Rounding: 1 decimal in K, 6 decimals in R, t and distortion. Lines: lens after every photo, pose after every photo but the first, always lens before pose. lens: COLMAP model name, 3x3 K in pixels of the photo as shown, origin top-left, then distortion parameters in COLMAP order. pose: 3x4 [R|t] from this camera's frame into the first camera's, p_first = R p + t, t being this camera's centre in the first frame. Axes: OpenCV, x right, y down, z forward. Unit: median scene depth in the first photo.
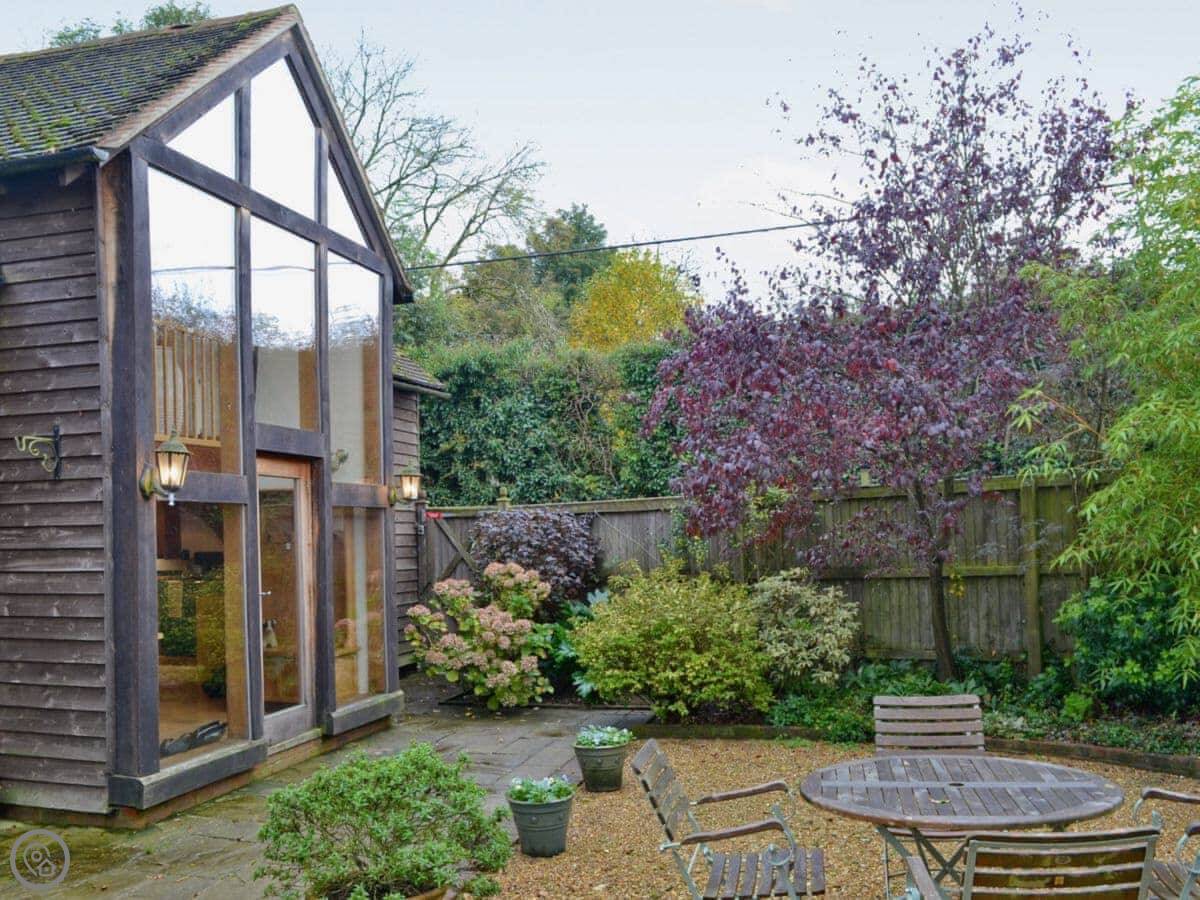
lens RADIAL K [[1072.0, 0, 595.9], [0, 1072.0, 427.4], [0, 0, 1]] dist [-0.125299, 0.136079]
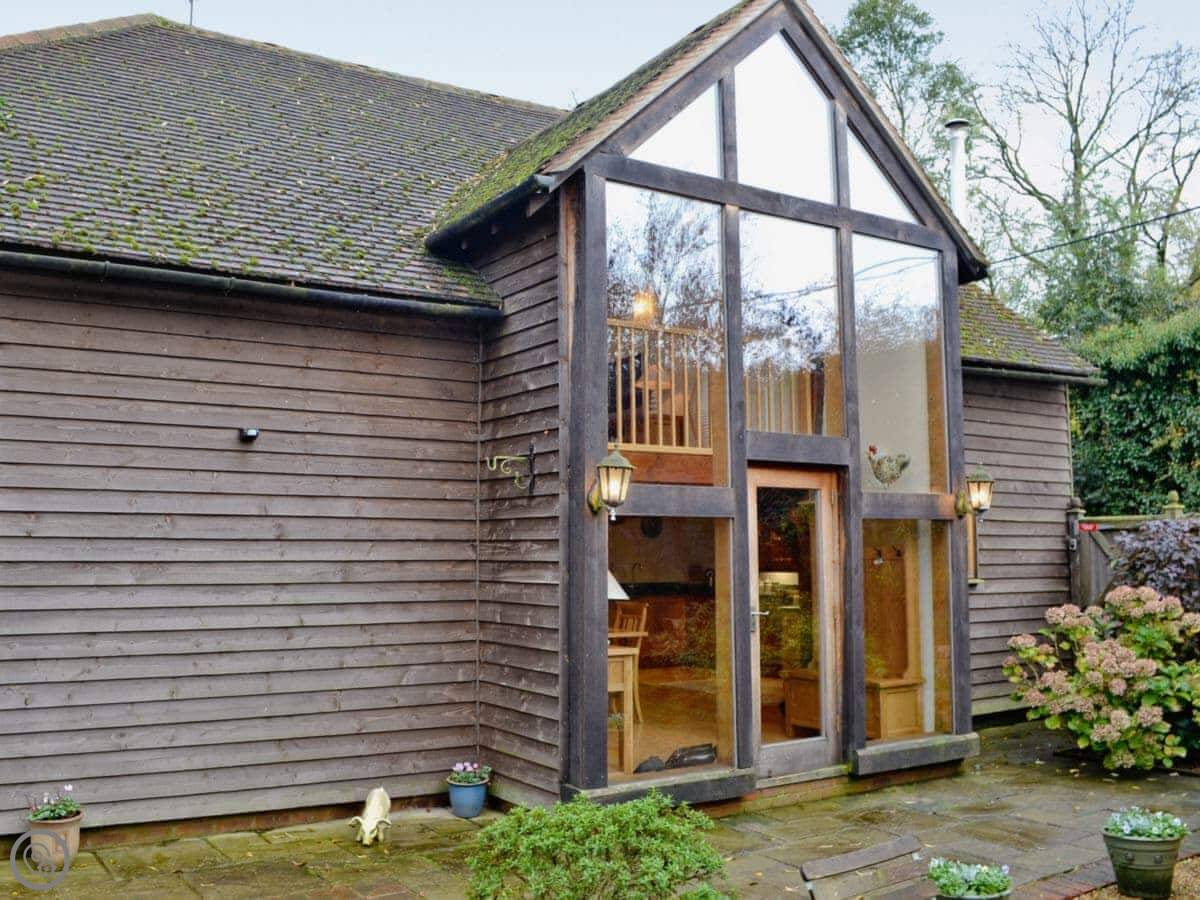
lens RADIAL K [[1113.8, 0, 569.4], [0, 1113.8, 452.9], [0, 0, 1]] dist [-0.005864, -0.116148]
pose [[0.748099, -0.039221, -0.662427, 0.200545], [0.051411, 0.998677, -0.001069, 0.007375], [0.661592, -0.033256, 0.749126, 0.142113]]
